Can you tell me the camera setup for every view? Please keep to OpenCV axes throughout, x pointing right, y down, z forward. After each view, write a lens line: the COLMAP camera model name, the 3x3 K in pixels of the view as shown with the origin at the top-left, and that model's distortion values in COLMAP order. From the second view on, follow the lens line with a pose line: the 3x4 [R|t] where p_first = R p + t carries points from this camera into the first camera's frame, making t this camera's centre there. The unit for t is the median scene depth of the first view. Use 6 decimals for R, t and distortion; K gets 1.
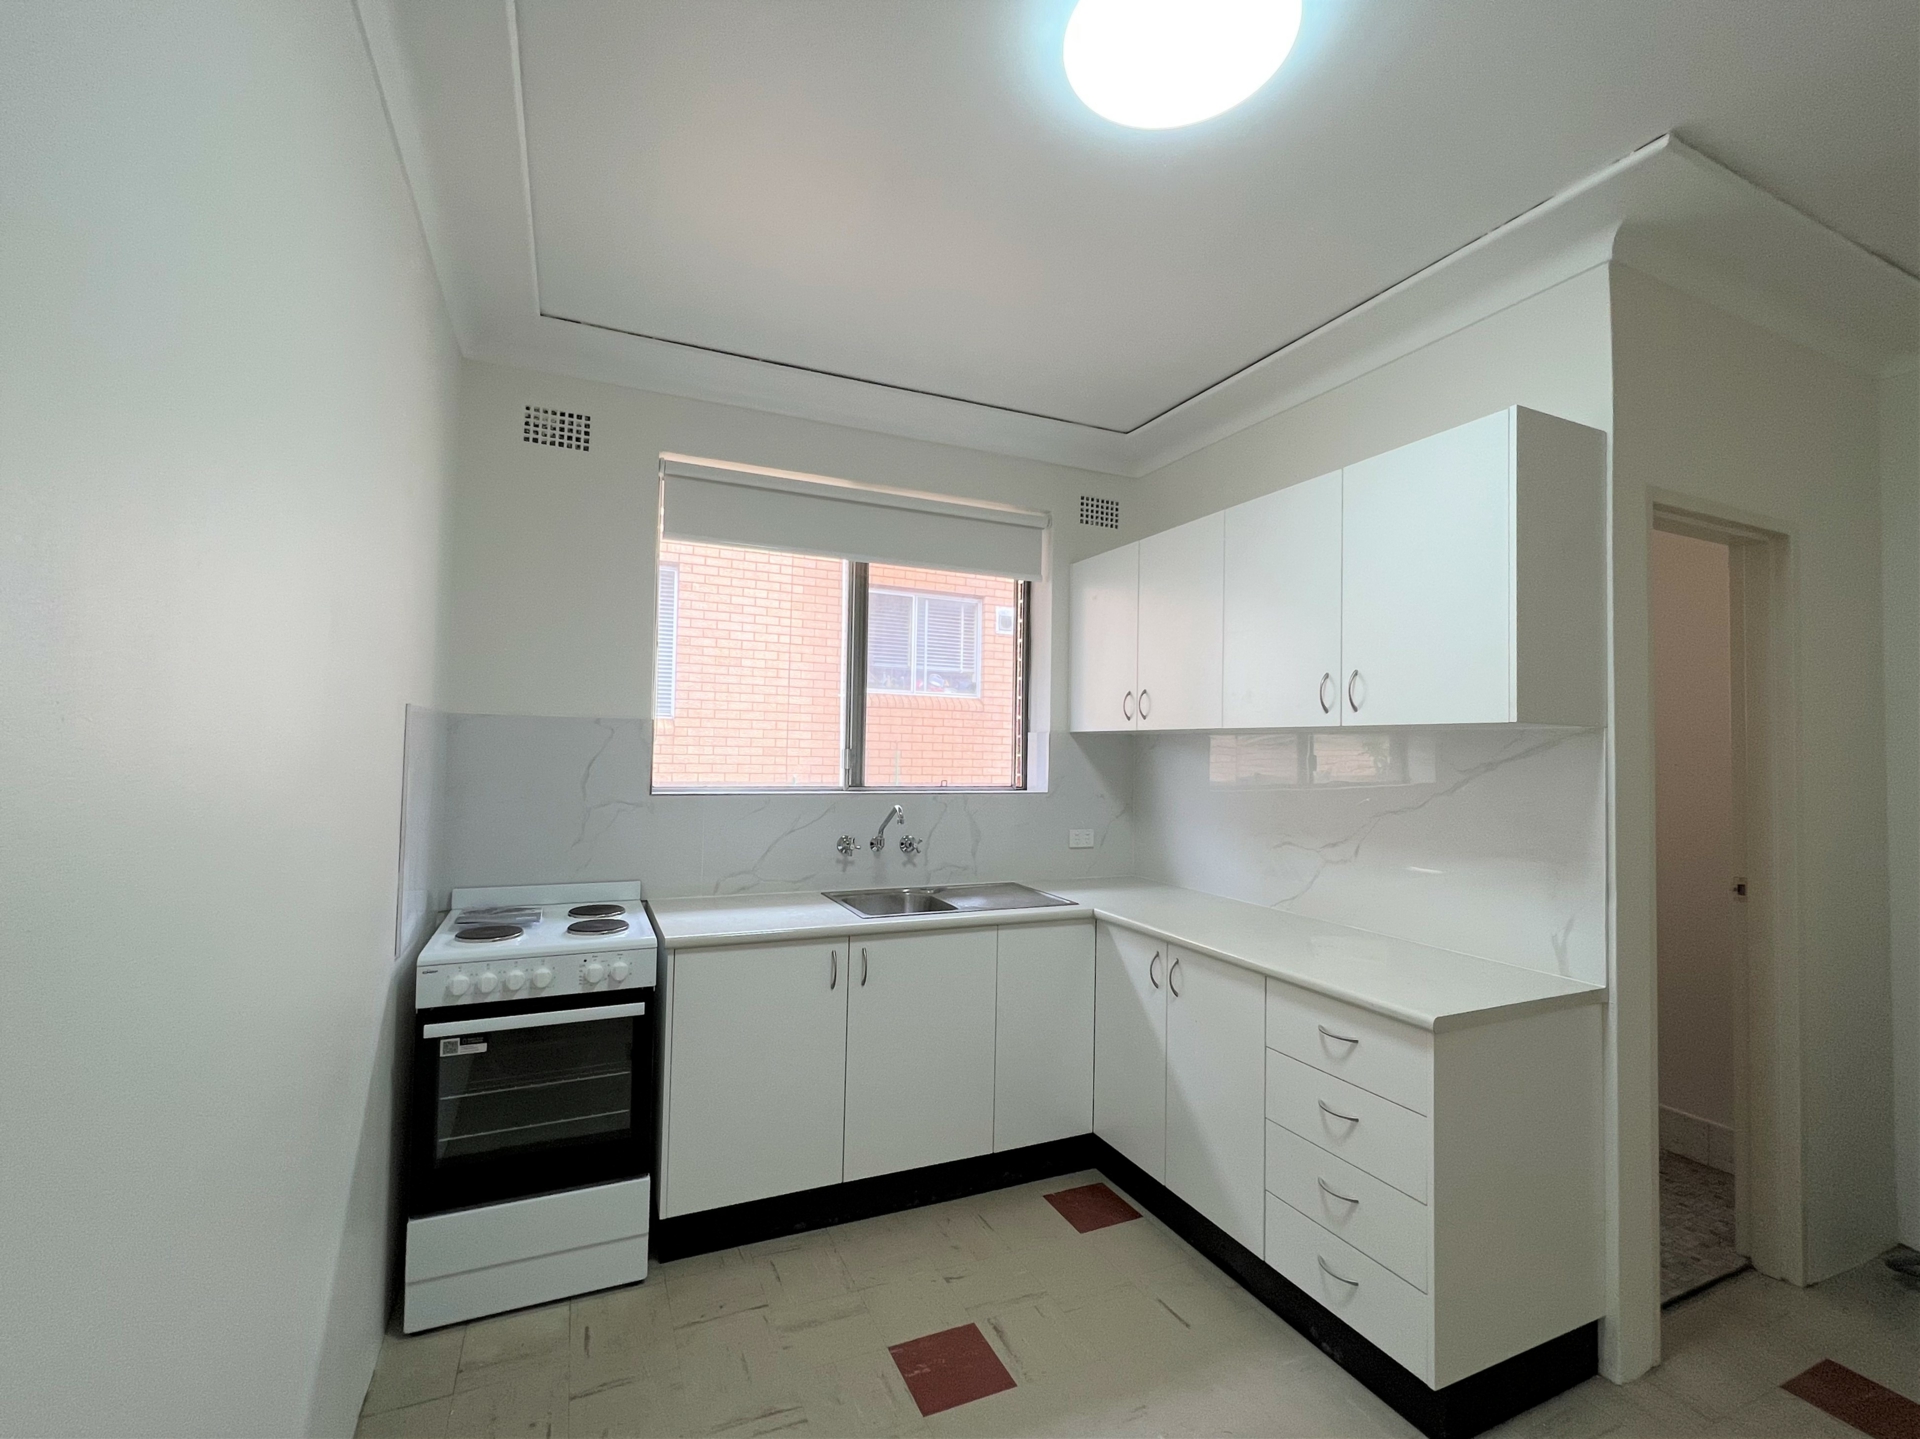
lens RADIAL K [[840.6, 0, 960.0], [0, 840.6, 719.5], [0, 0, 1]] dist [0.000210, -0.000022]
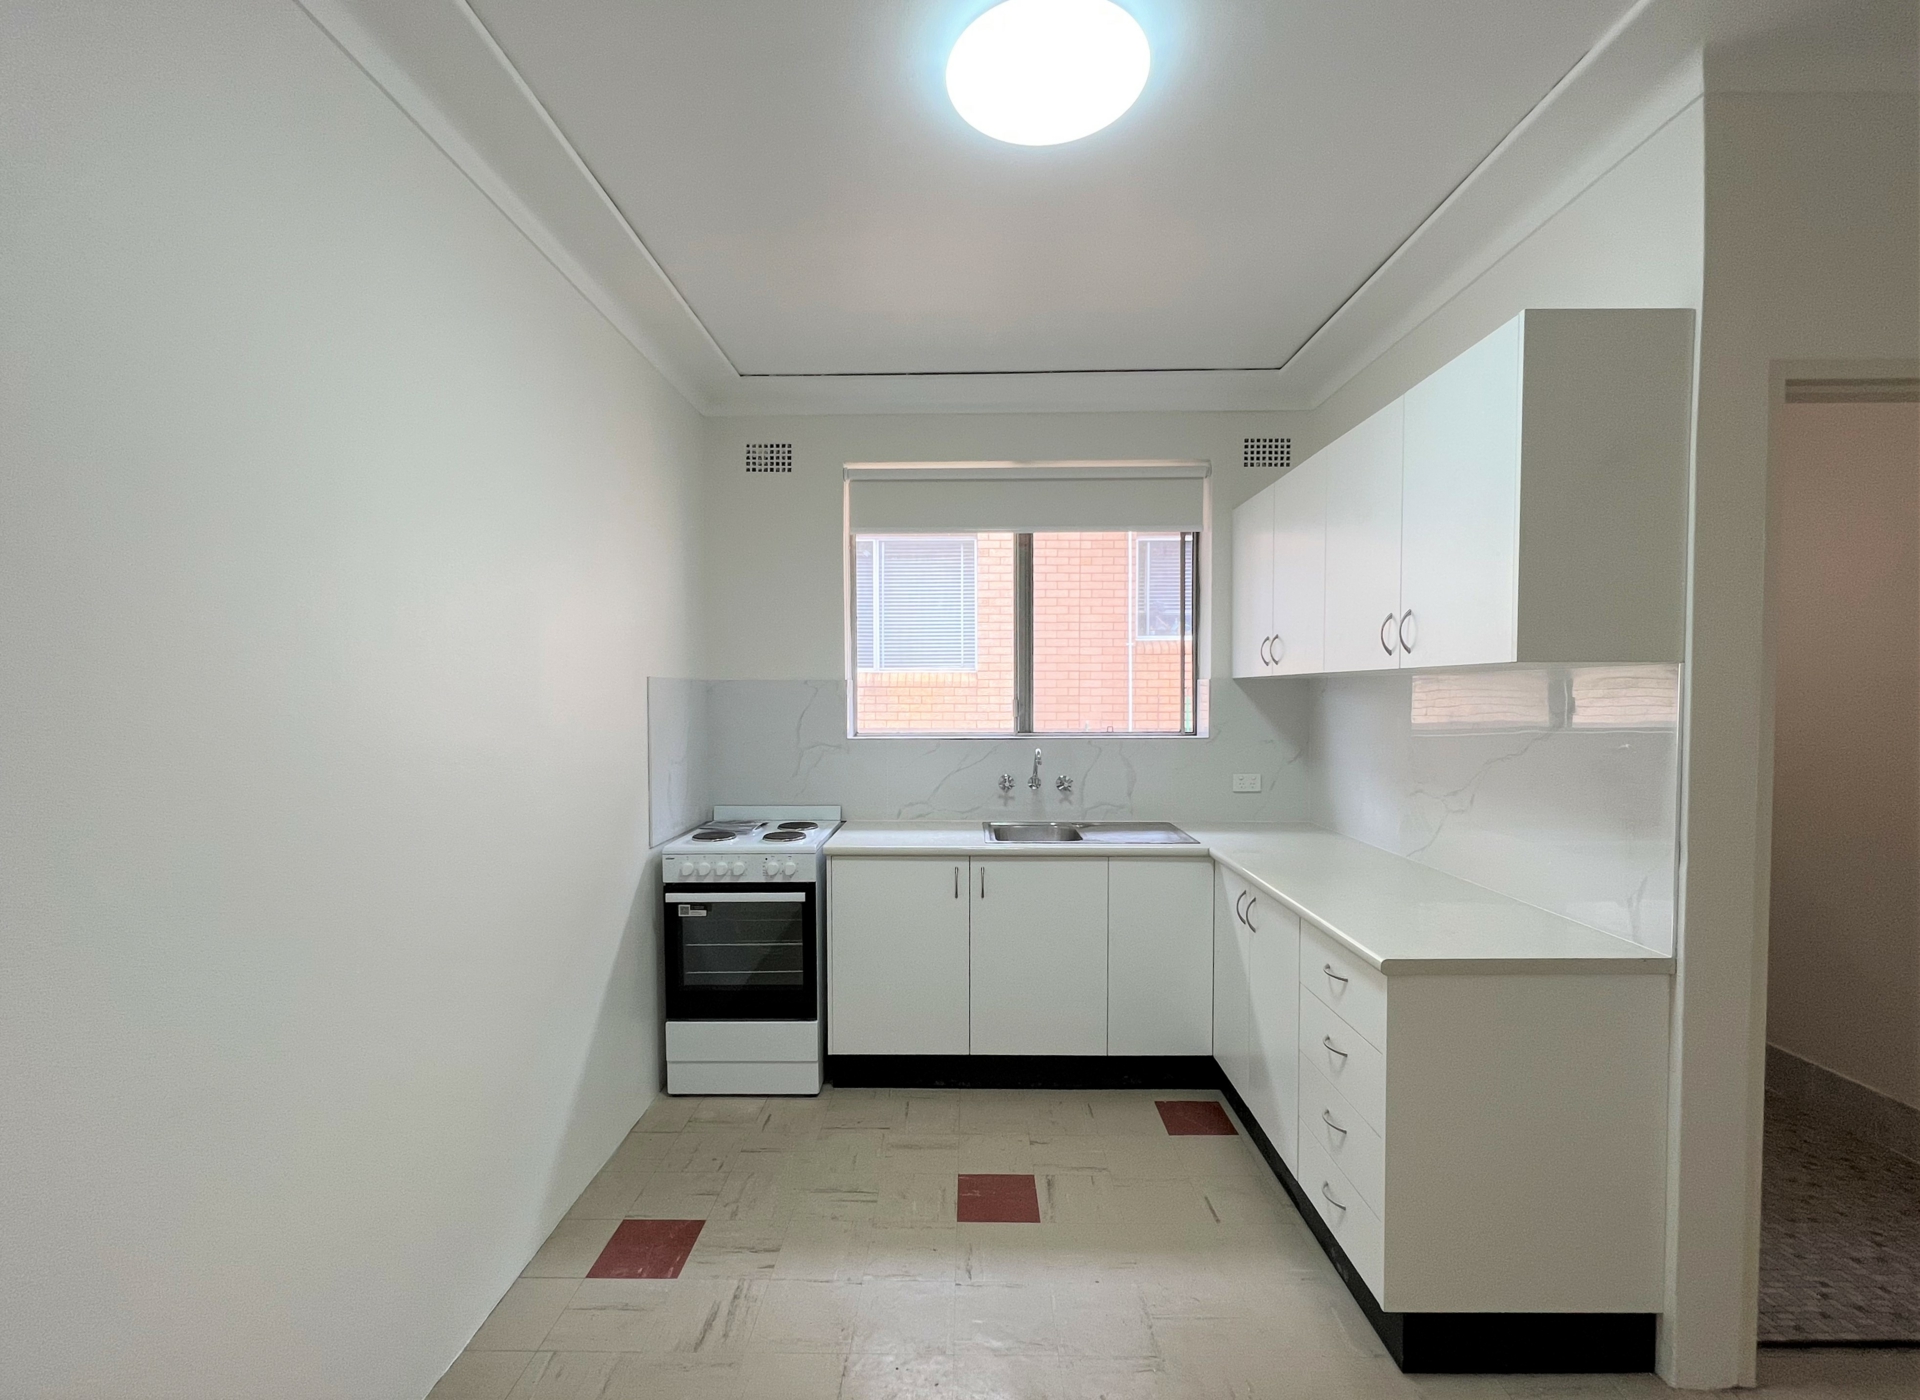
lens RADIAL K [[833.0, 0, 960.5], [0, 833.0, 718.0], [0, 0, 1]] dist [0.001259, 0.000409]
pose [[0.905167, -0.009408, -0.424952, 0.327984], [0.035941, 0.997869, 0.054465, -0.004594], [0.423534, -0.064573, 0.903576, -0.062724]]
